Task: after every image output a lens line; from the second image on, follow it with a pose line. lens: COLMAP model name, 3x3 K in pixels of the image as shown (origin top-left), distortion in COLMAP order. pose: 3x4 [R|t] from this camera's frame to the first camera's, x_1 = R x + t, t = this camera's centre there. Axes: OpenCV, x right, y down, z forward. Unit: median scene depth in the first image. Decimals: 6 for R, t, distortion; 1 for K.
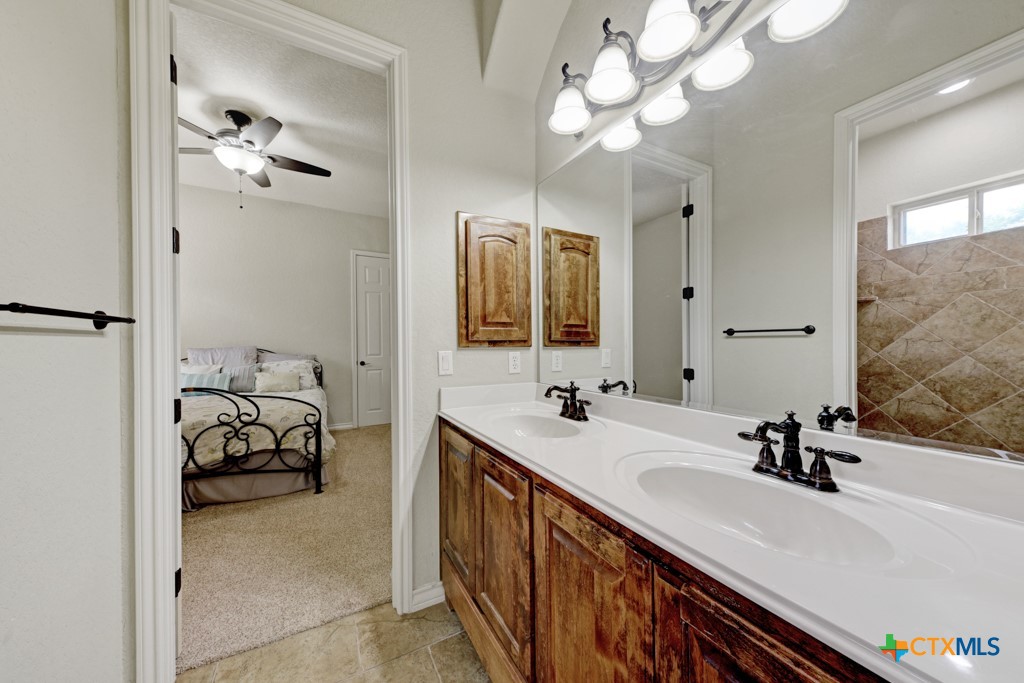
lens RADIAL K [[352.9, 0, 508.8], [0, 352.9, 344.5], [0, 0, 1]] dist [-0.000147, -0.000023]
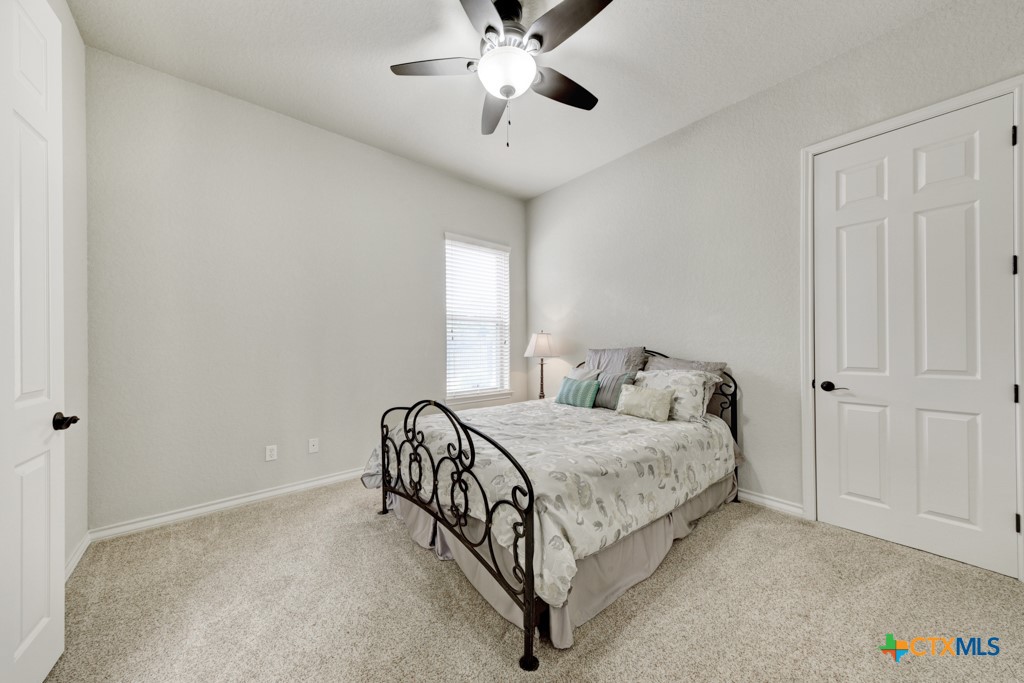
lens RADIAL K [[352.9, 0, 508.8], [0, 352.9, 344.5], [0, 0, 1]] dist [-0.000147, -0.000023]
pose [[0.194622, 0.004673, -0.980867, -0.084525], [0.002671, 0.999982, 0.005294, -0.007397], [0.980875, -0.003650, 0.194606, 0.926168]]
